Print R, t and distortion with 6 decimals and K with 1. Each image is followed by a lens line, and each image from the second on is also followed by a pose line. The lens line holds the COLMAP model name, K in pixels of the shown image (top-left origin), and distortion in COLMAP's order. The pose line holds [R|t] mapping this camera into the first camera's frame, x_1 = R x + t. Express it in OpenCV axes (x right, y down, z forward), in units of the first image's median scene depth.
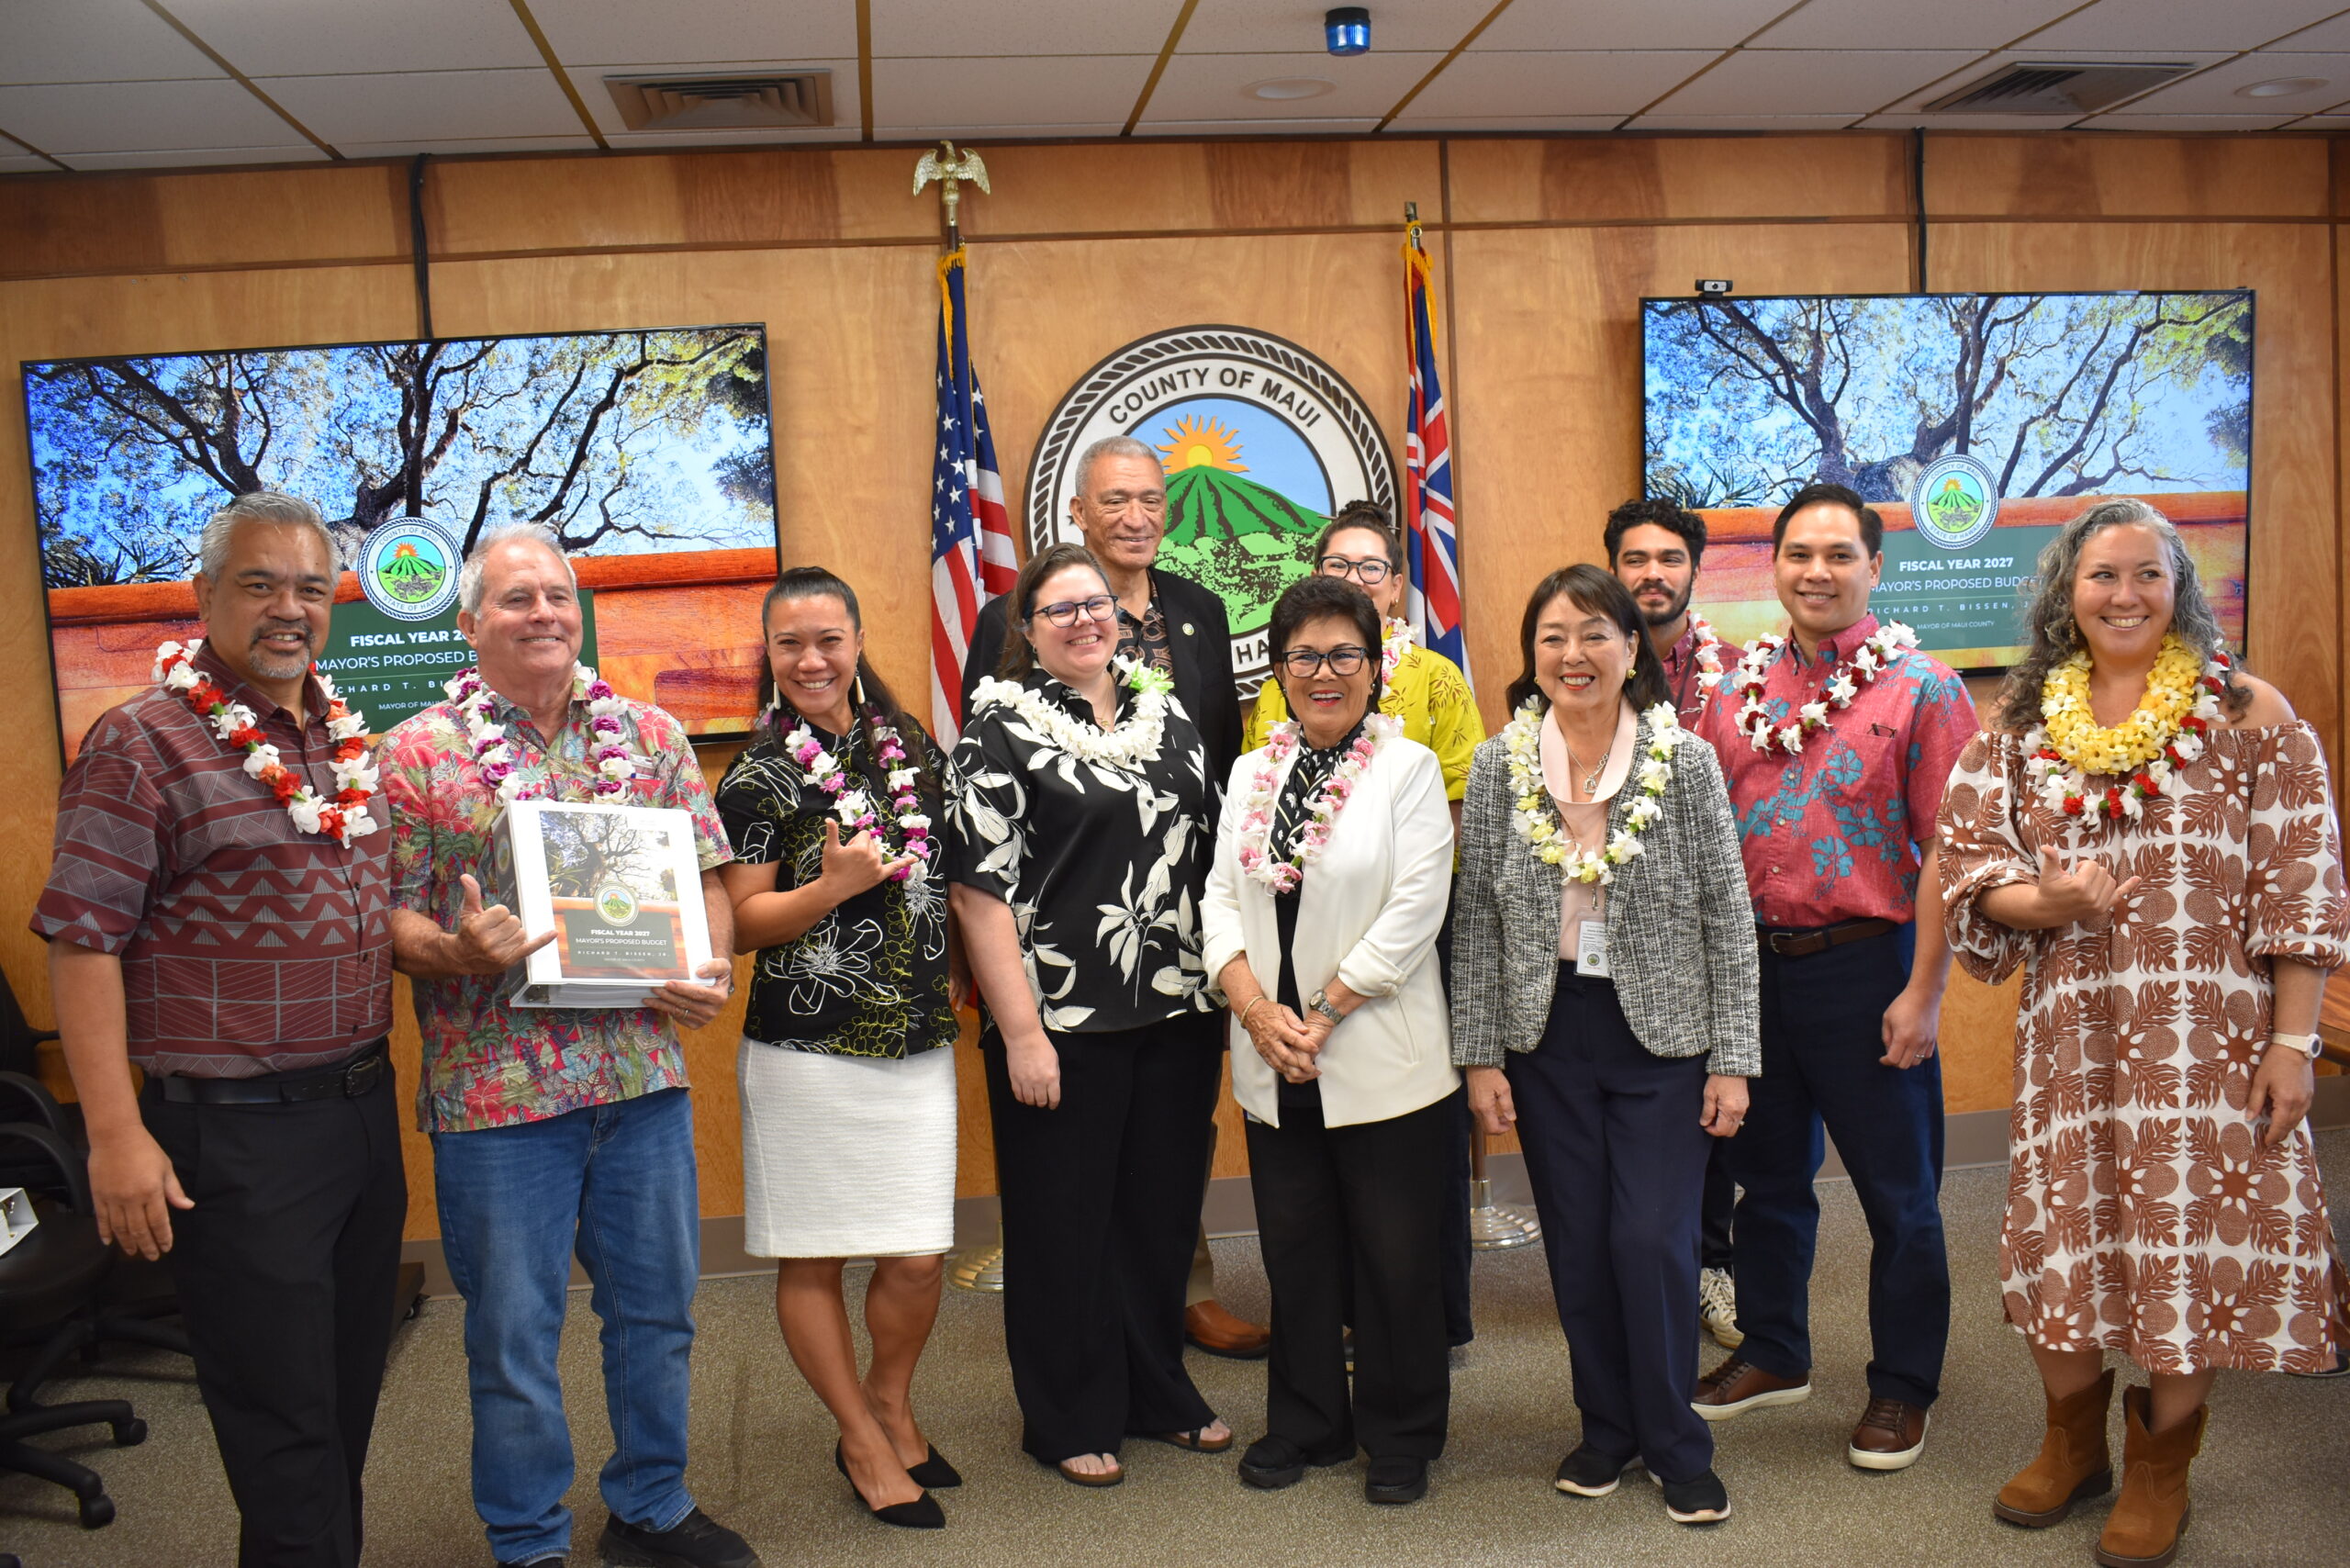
lens RADIAL K [[2150.7, 0, 1168.2], [0, 2150.7, 794.2], [0, 0, 1]] dist [-0.089712, 0.000000]
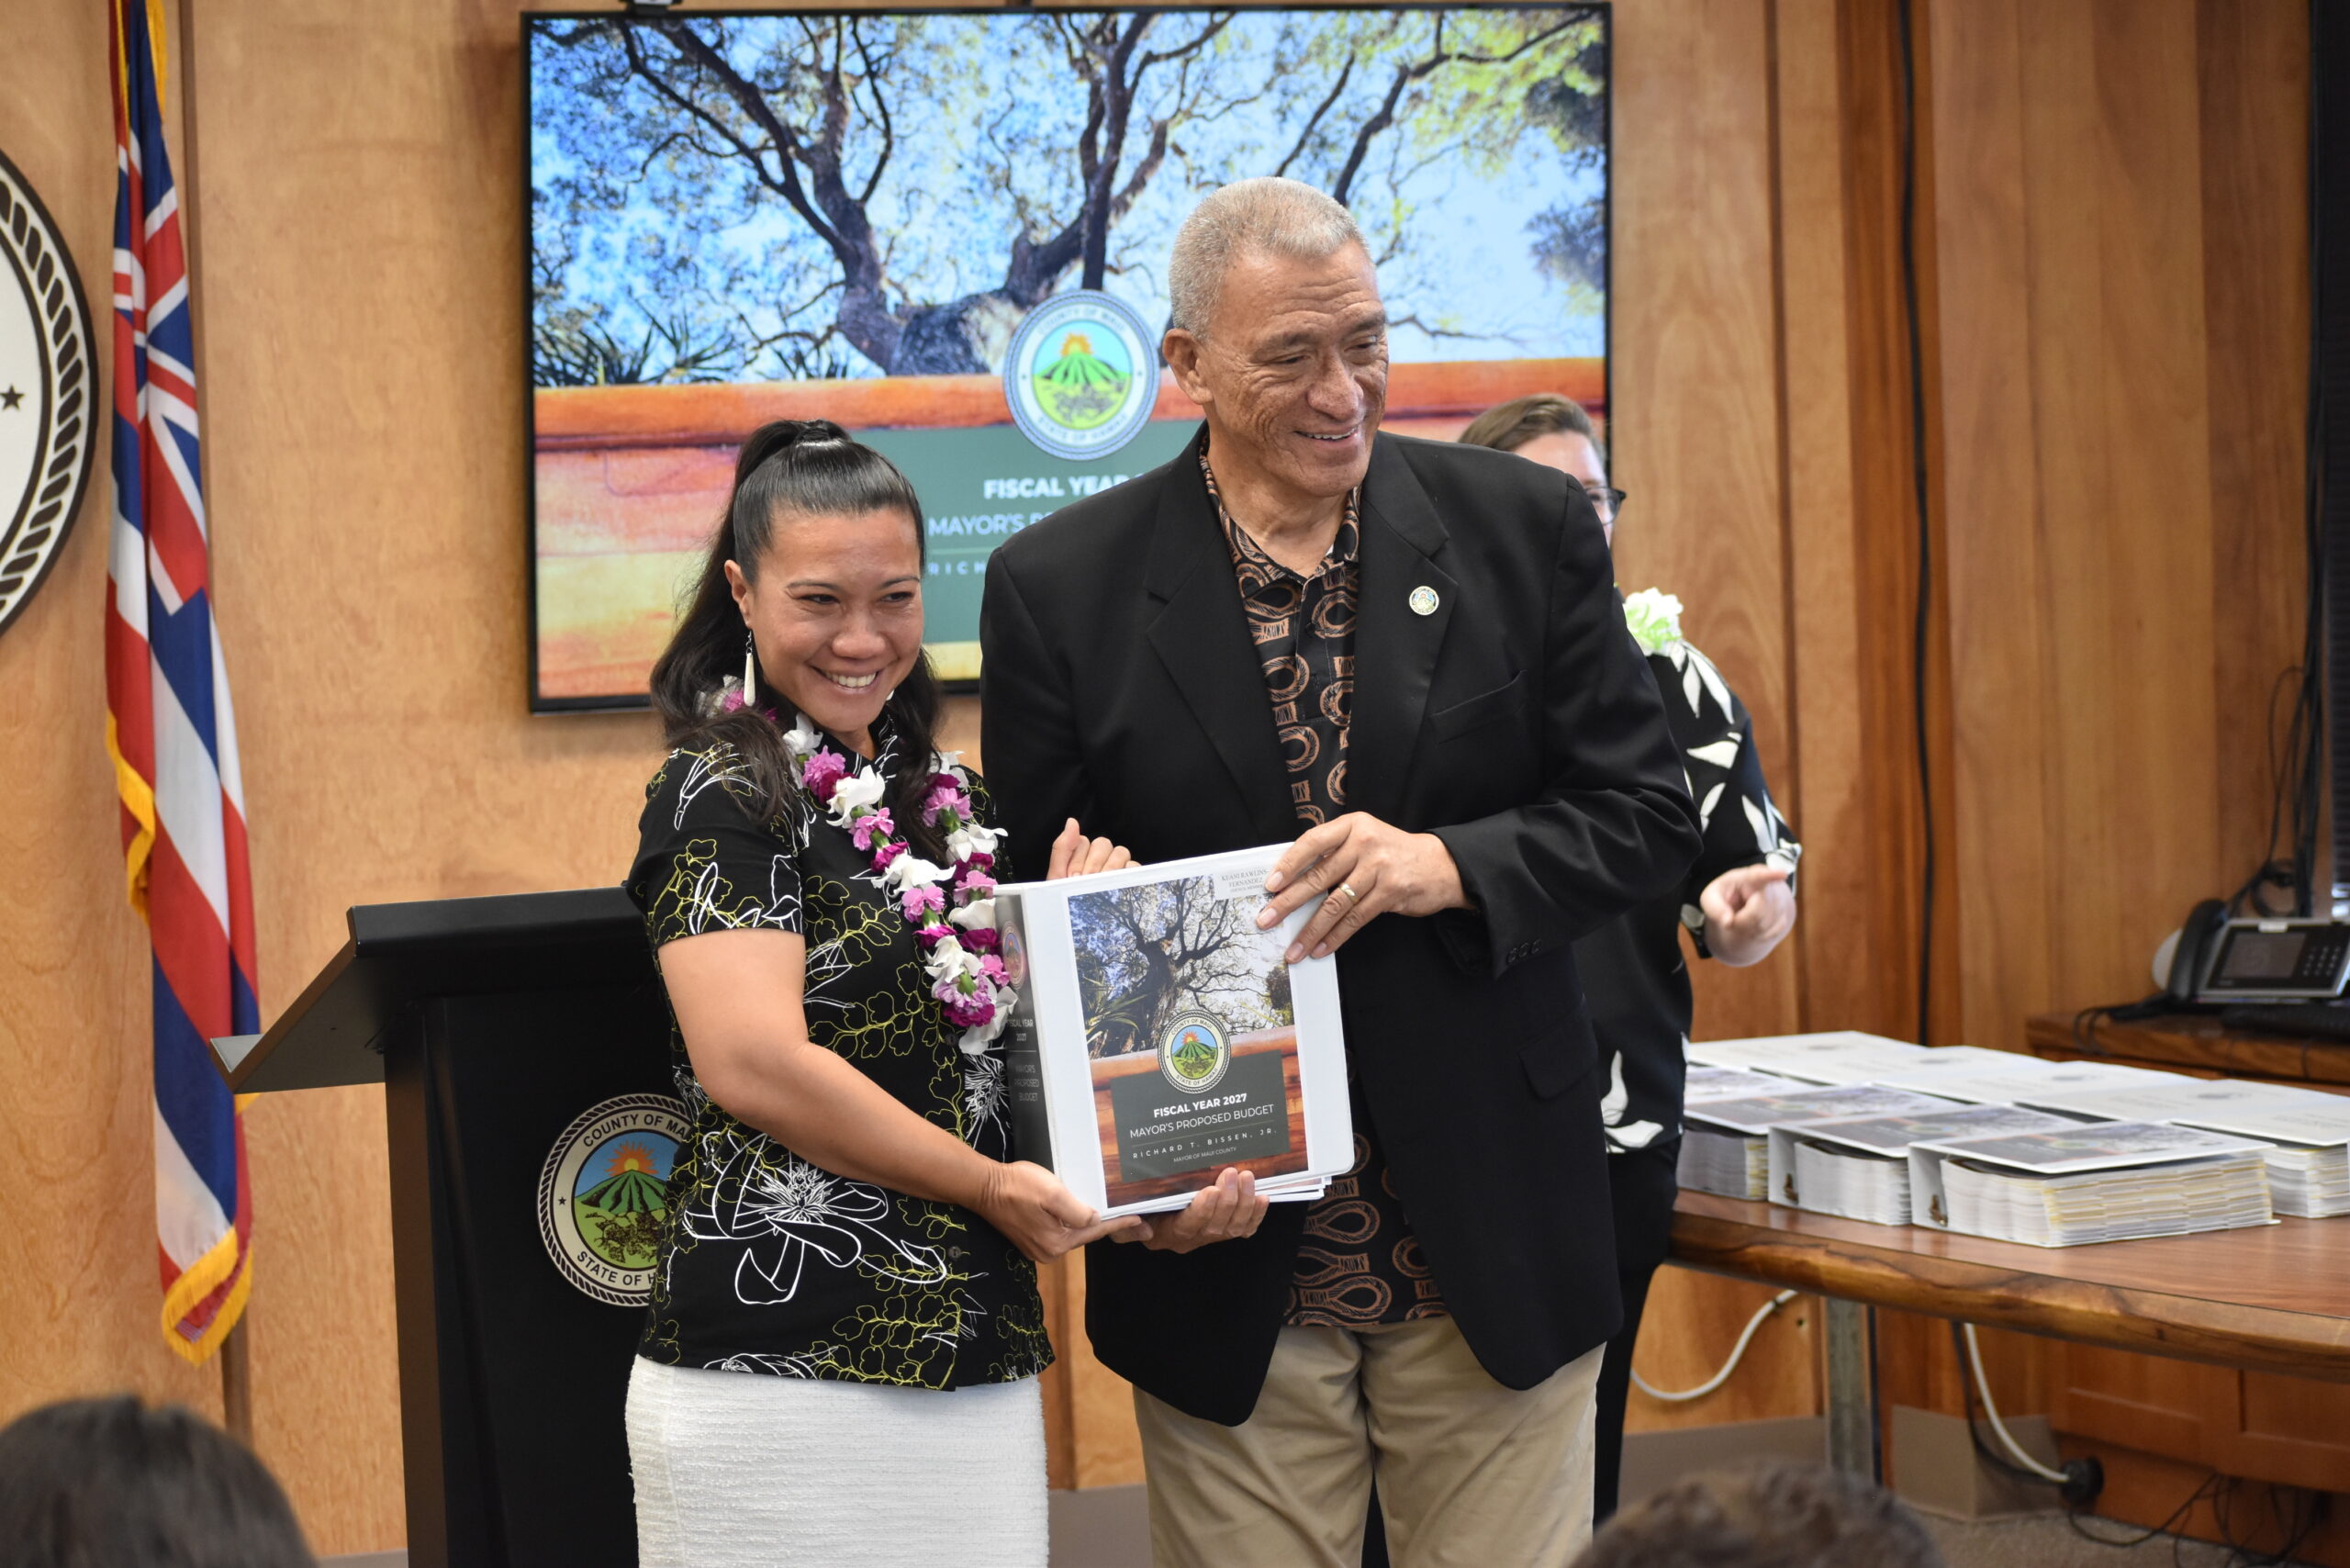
lens RADIAL K [[7632.0, 0, 1164.8], [0, 7632.0, 794.7], [0, 0, 1]] dist [-0.138341, 0.000000]
pose [[0.957747, 0.001256, 0.287609, -0.191682], [0.012995, 0.998780, -0.047636, 0.070835], [-0.287318, 0.049361, 0.956563, -0.949811]]
